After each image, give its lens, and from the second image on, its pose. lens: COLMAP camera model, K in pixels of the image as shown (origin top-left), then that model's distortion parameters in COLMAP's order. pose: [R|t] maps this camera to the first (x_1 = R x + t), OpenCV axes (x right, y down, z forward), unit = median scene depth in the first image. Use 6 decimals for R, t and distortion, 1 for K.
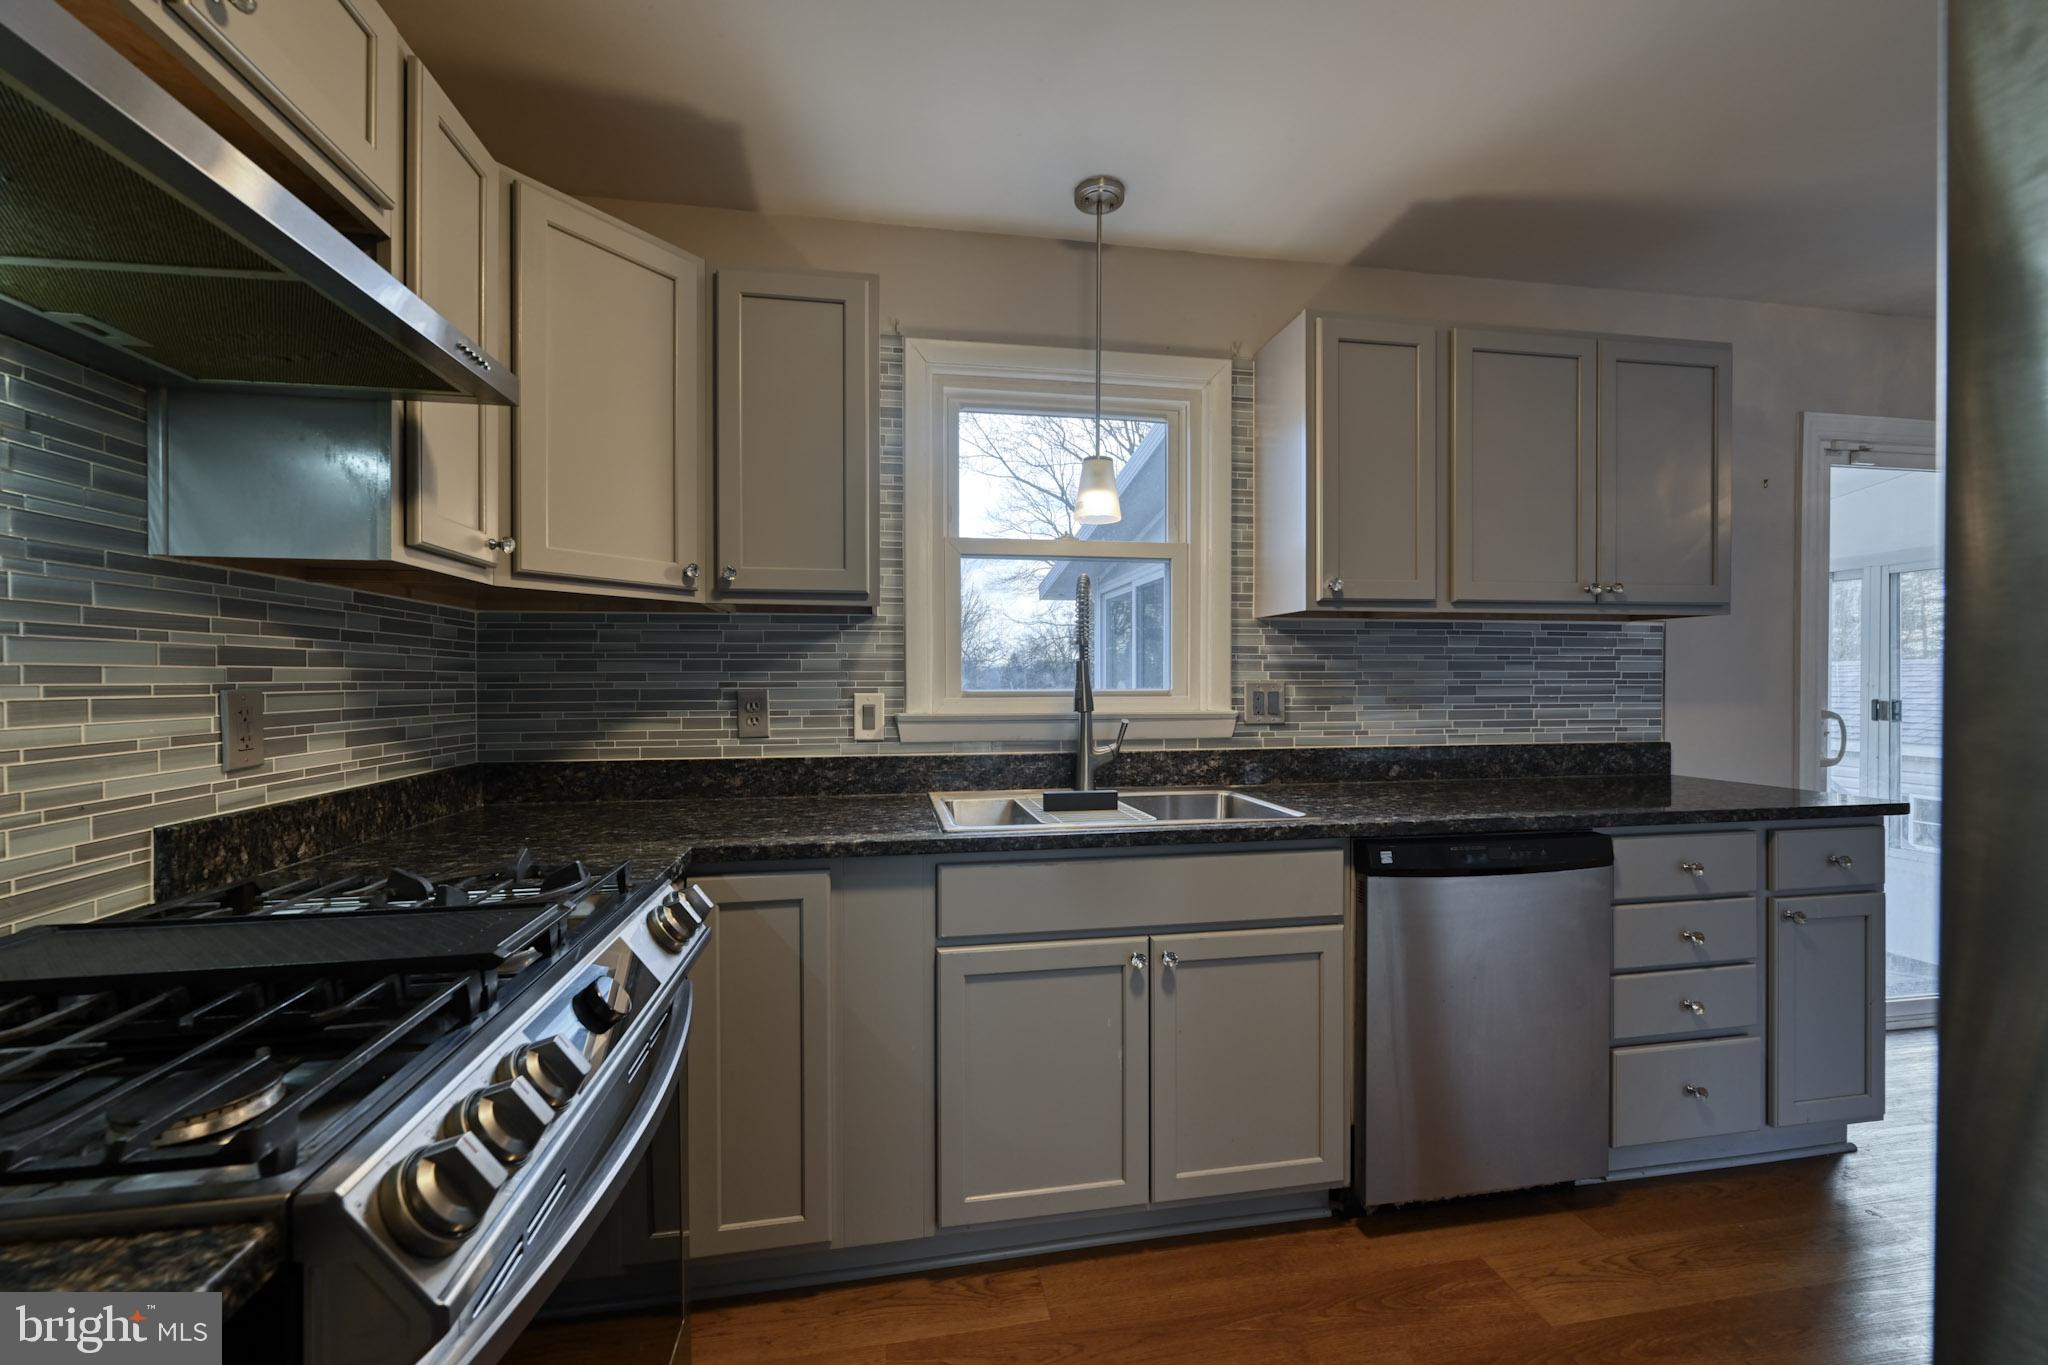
lens RADIAL K [[814.9, 0, 1024.2], [0, 814.9, 680.6], [0, 0, 1]] dist [0.001307, -0.001651]
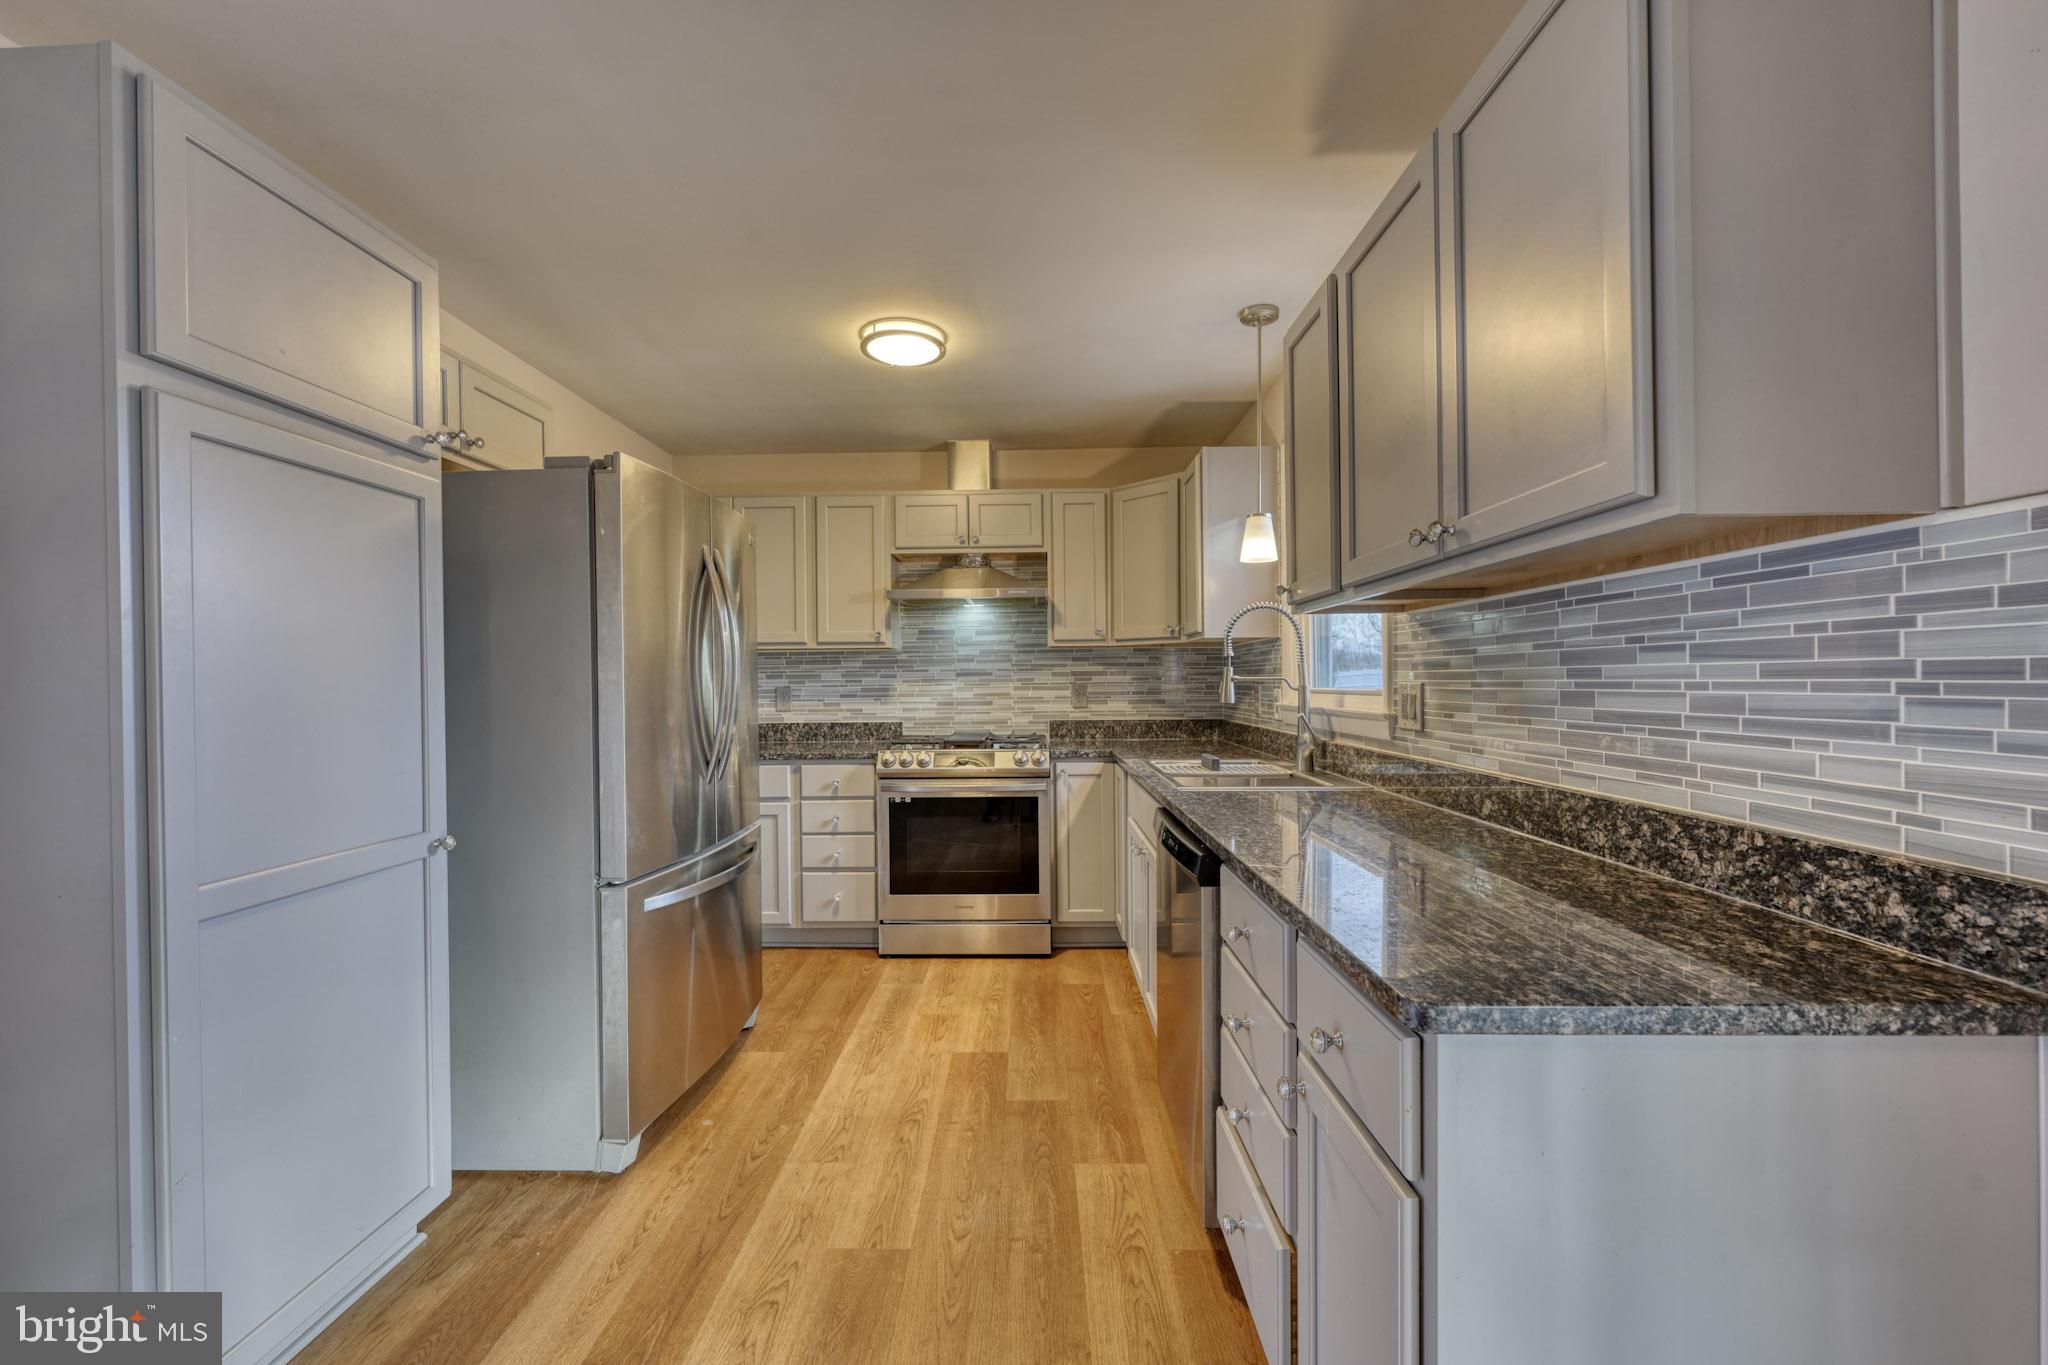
lens RADIAL K [[814.9, 0, 1019.0], [0, 814.9, 683.2], [0, 0, 1]] dist [0.001307, -0.001651]
pose [[-0.191243, 0.005850, -0.981525, 1.257260], [0.005338, 0.999974, 0.004919, -0.004652], [0.981528, -0.004298, -0.191269, 0.743251]]
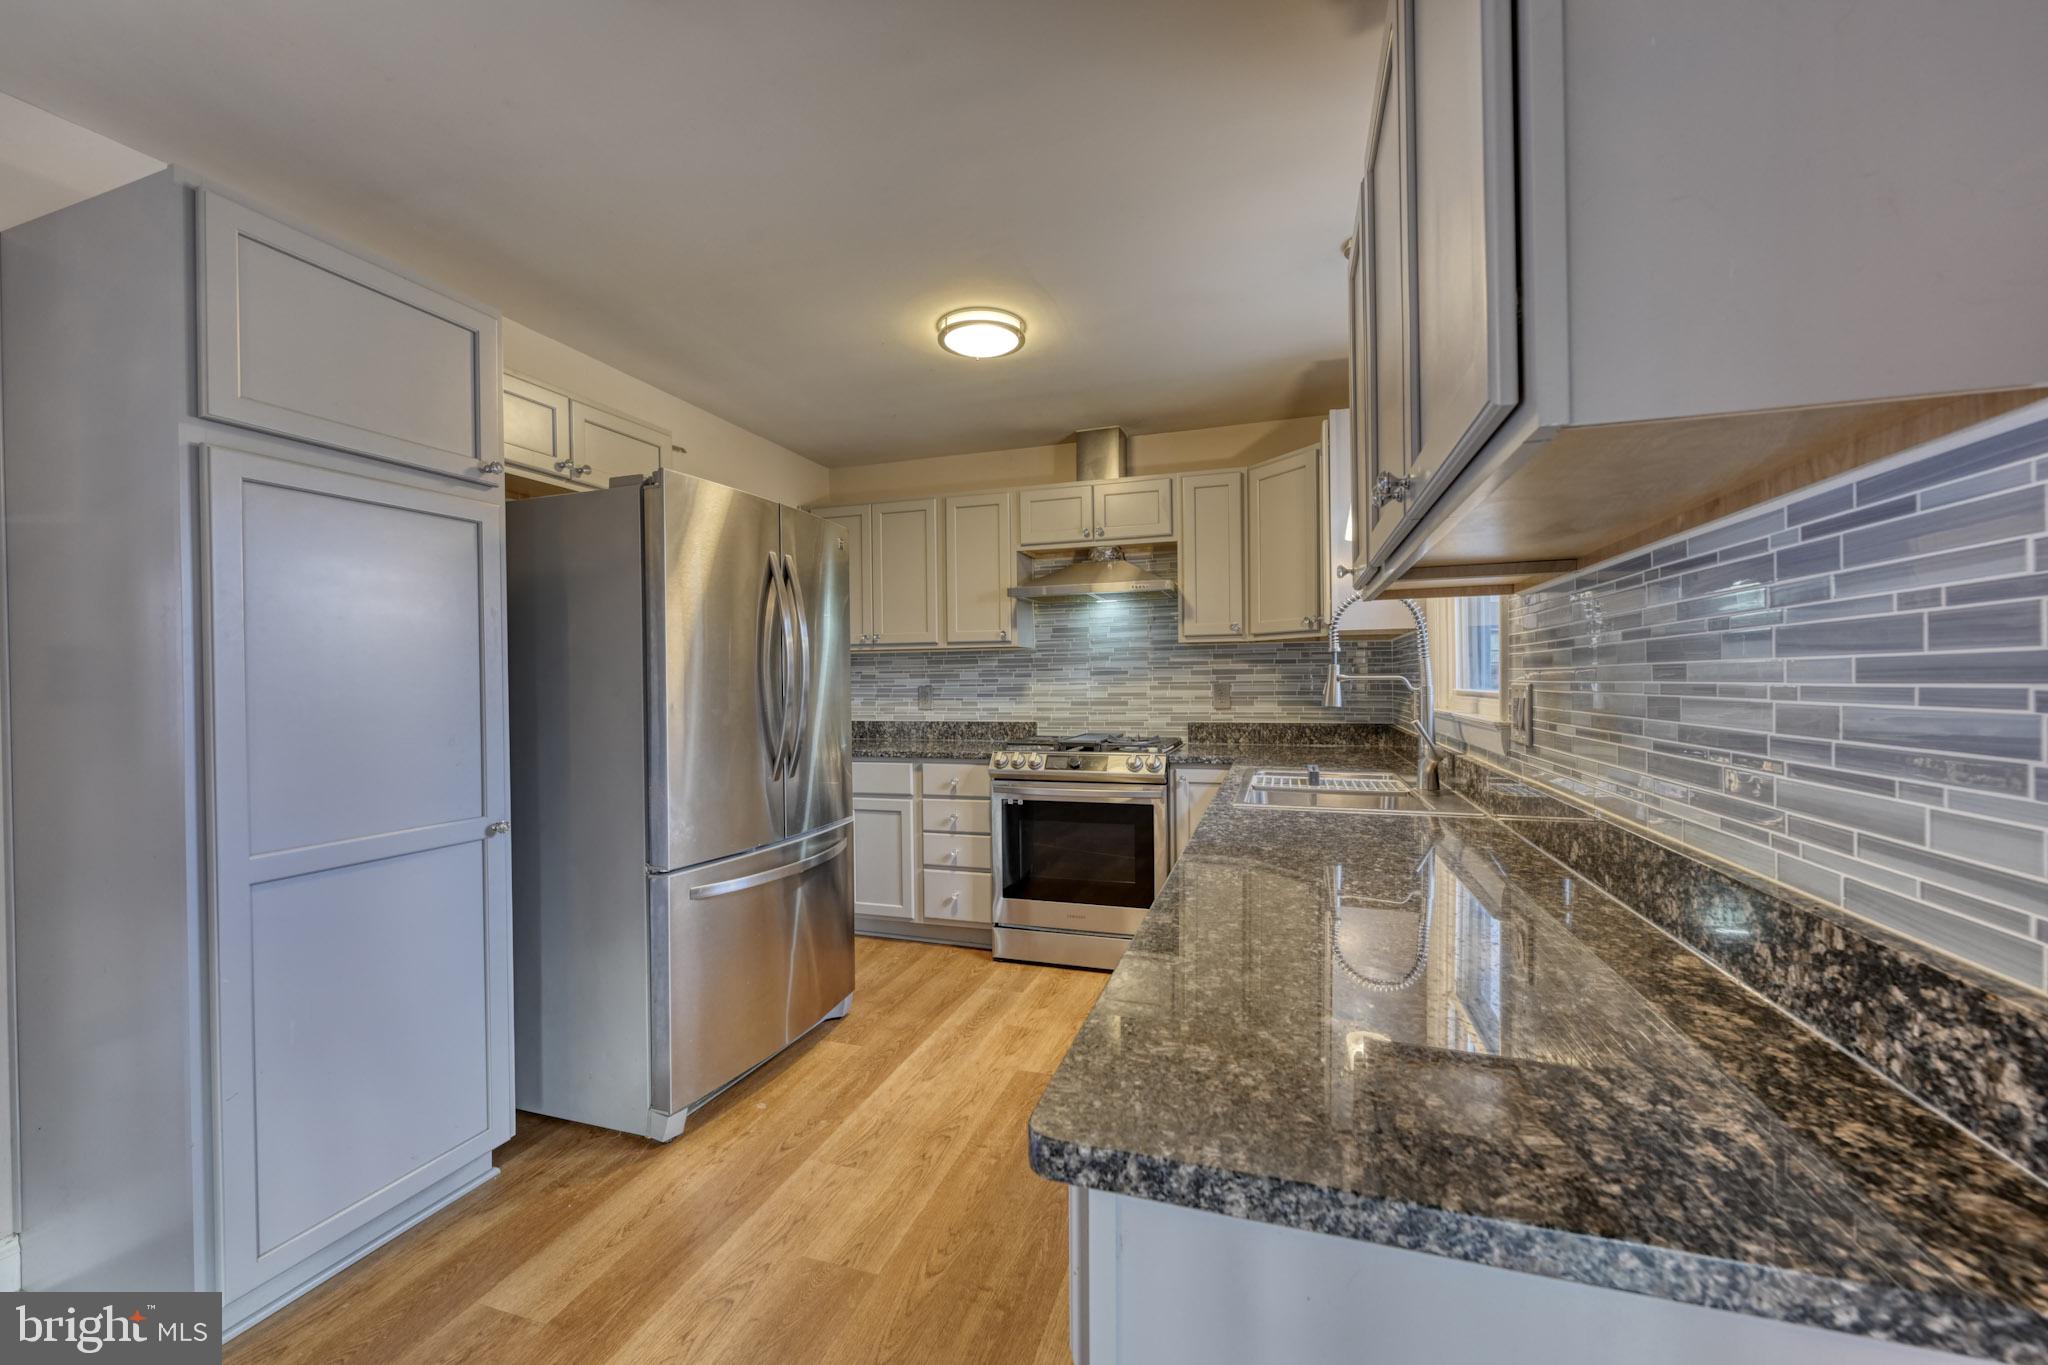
lens RADIAL K [[814.9, 0, 1016.9], [0, 814.9, 683.6], [0, 0, 1]] dist [0.001307, -0.001651]
pose [[-0.474421, 0.009508, -0.880247, 1.117624], [0.007857, 0.999948, 0.006566, -0.006509], [0.880263, -0.003800, -0.474471, 0.945161]]
